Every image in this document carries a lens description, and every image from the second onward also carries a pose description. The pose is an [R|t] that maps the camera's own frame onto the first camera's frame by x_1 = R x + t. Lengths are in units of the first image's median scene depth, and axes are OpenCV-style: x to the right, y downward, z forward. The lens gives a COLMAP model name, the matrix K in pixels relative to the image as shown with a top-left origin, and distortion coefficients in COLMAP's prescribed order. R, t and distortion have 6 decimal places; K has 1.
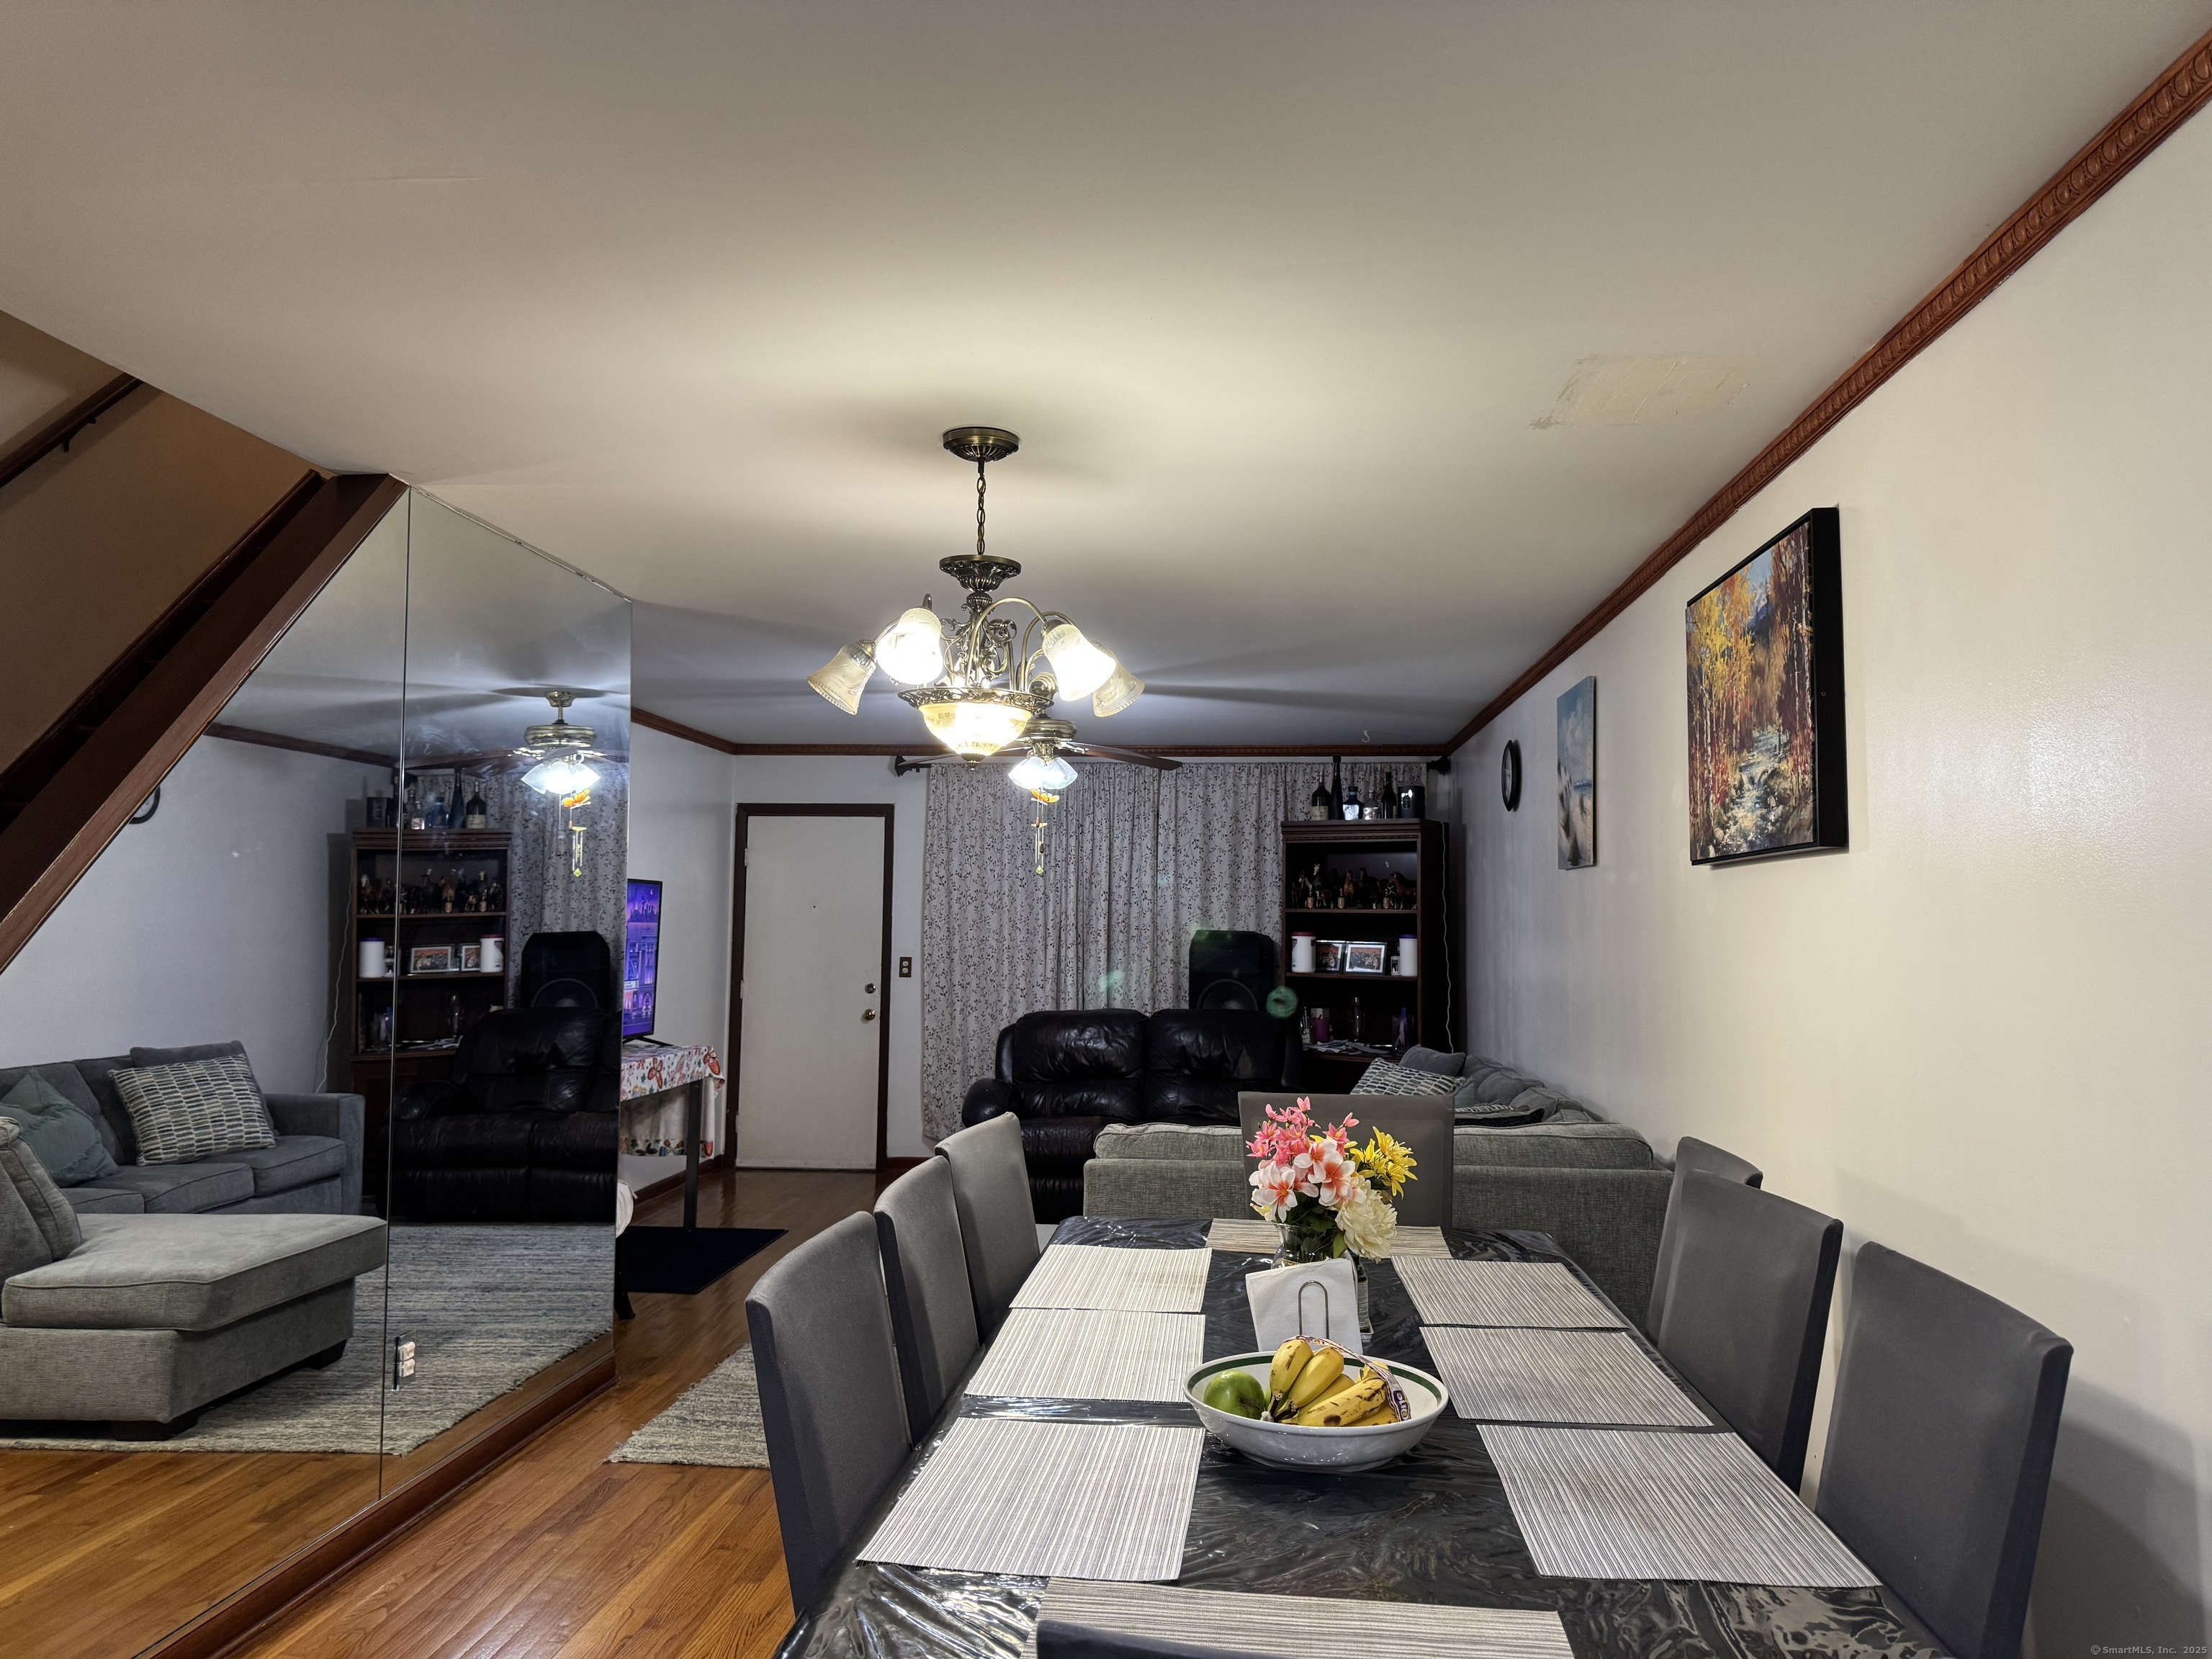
lens RADIAL K [[1556.4, 0, 1070.1], [0, 1556.4, 778.4], [0, 0, 1]] dist [0.056468, -0.014895]
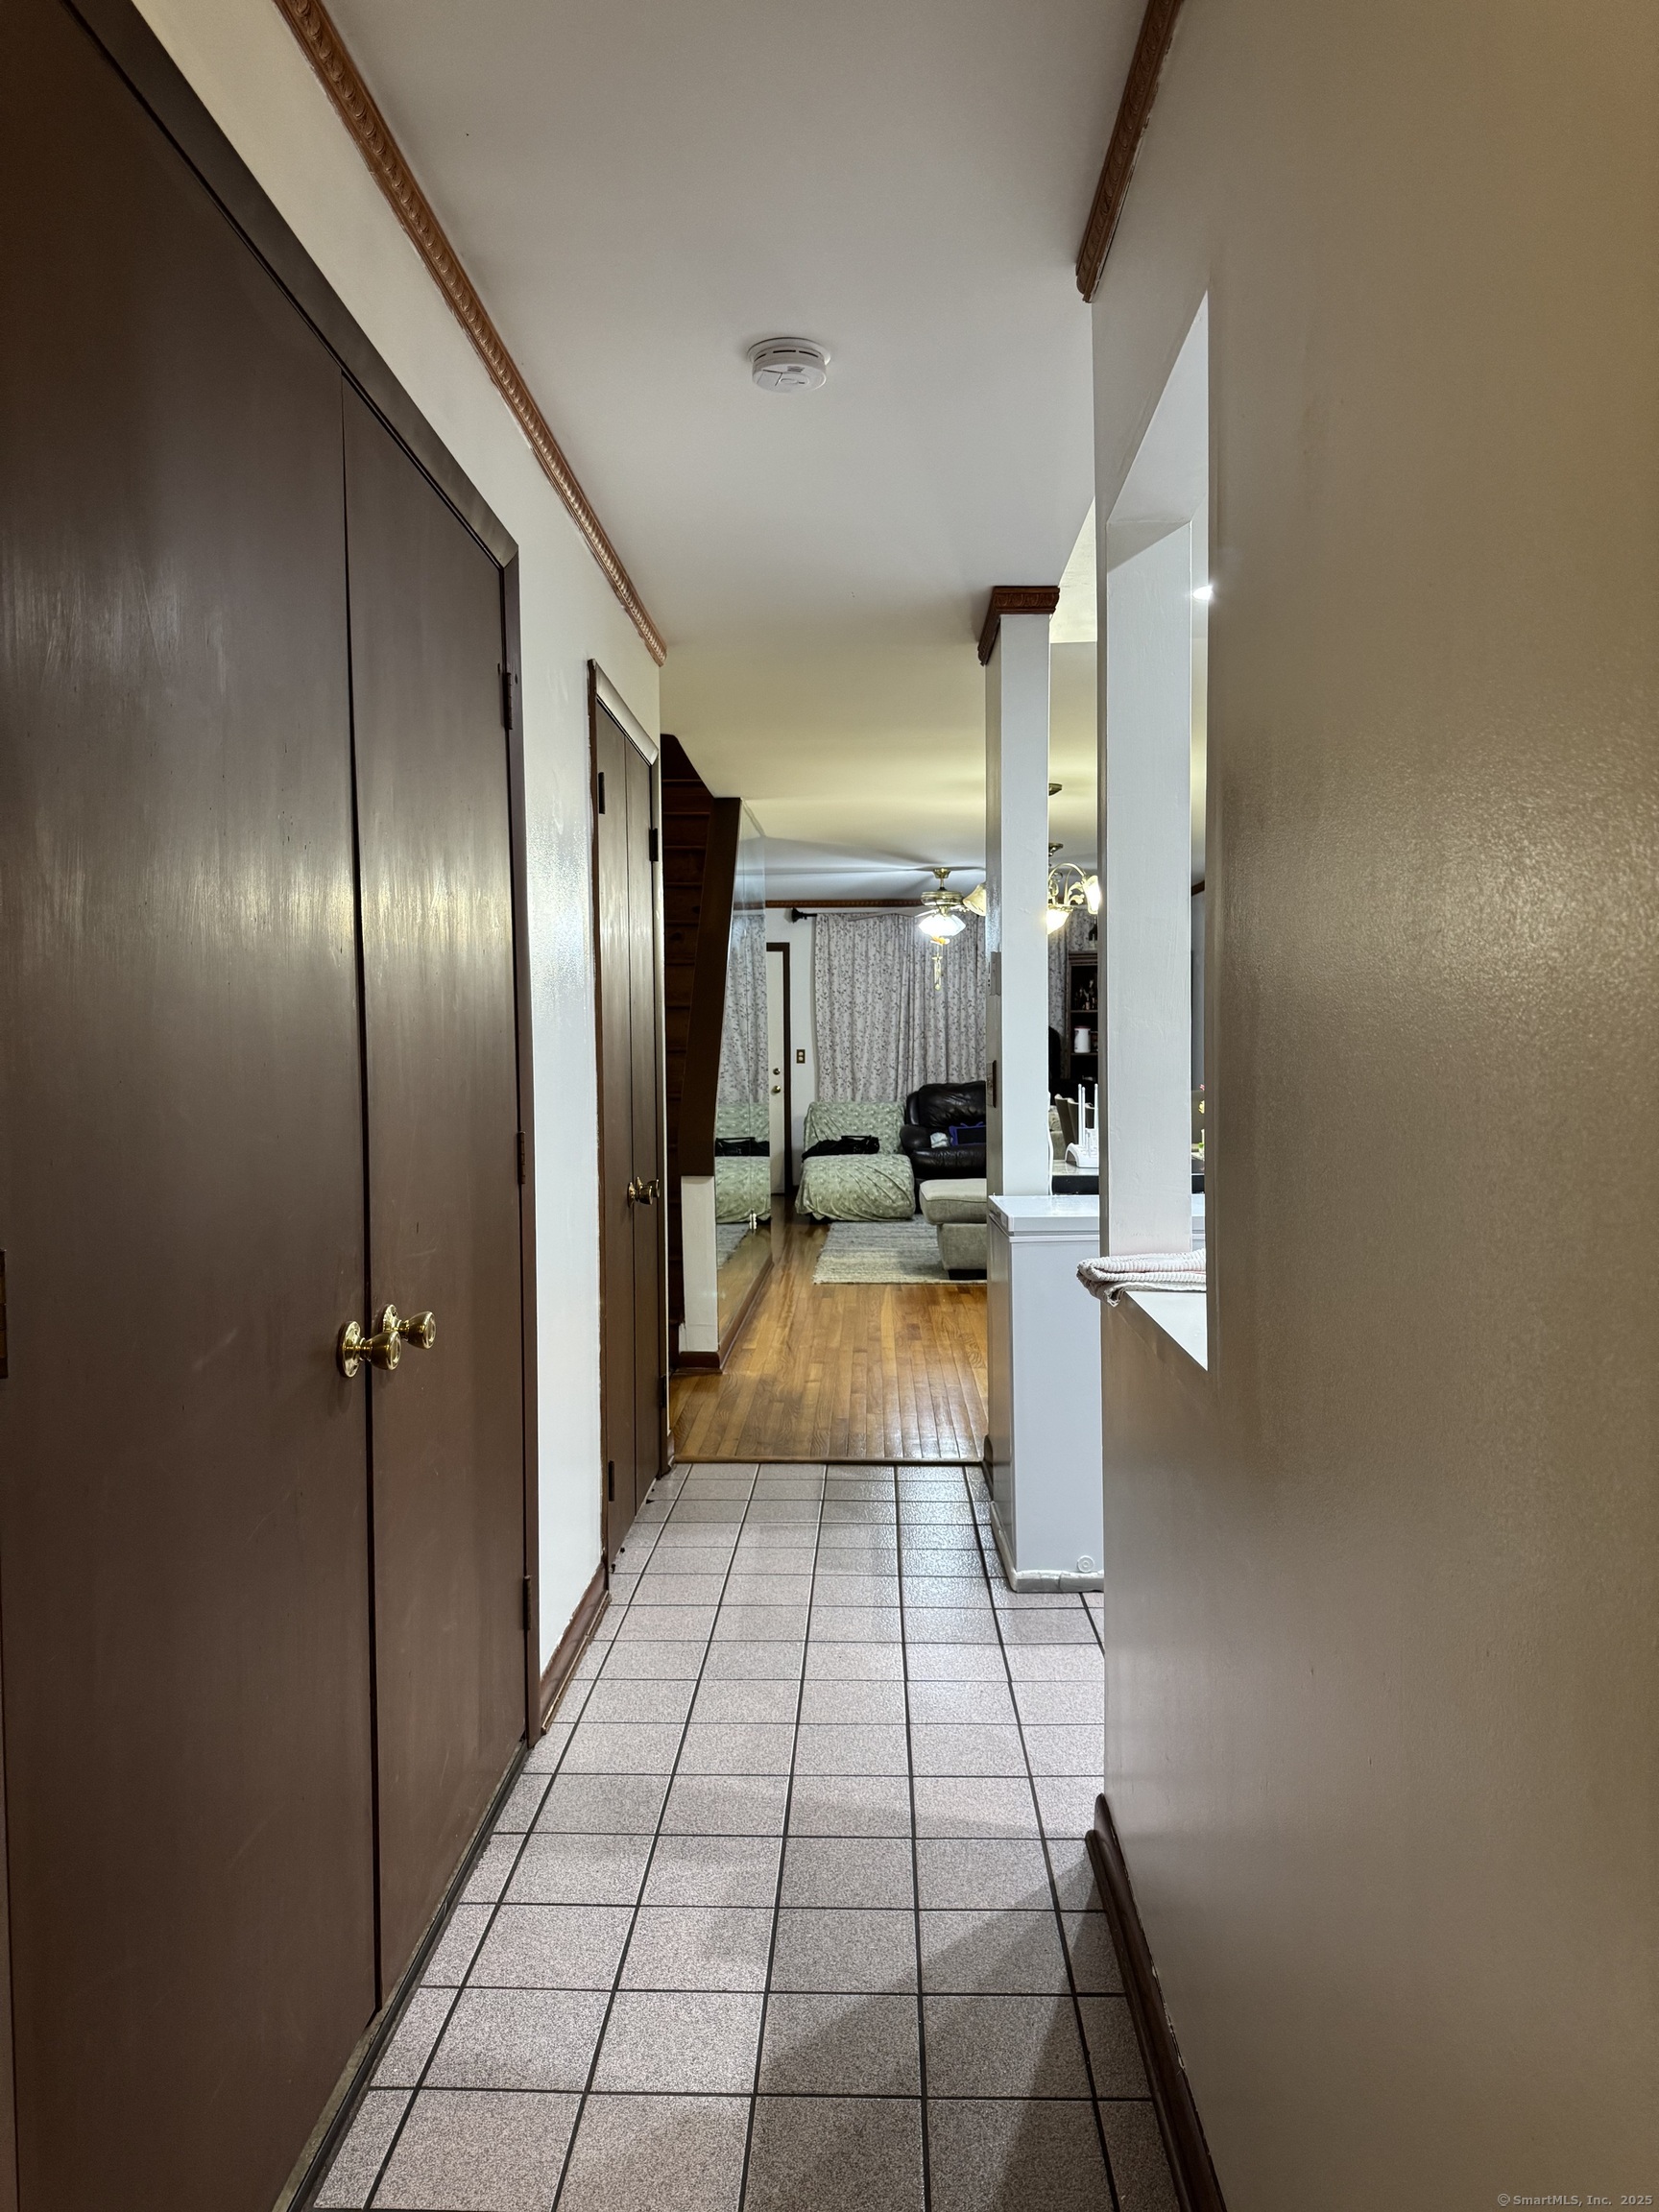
lens RADIAL K [[1556.4, 0, 831.0], [0, 1556.4, 1110.8], [0, 0, 1]] dist [0.056468, -0.014895]
pose [[0.995740, -0.021148, 0.089749, -0.218163], [0.008763, 0.990641, 0.136211, -0.026026], [-0.091790, -0.134844, 0.986606, -0.449637]]
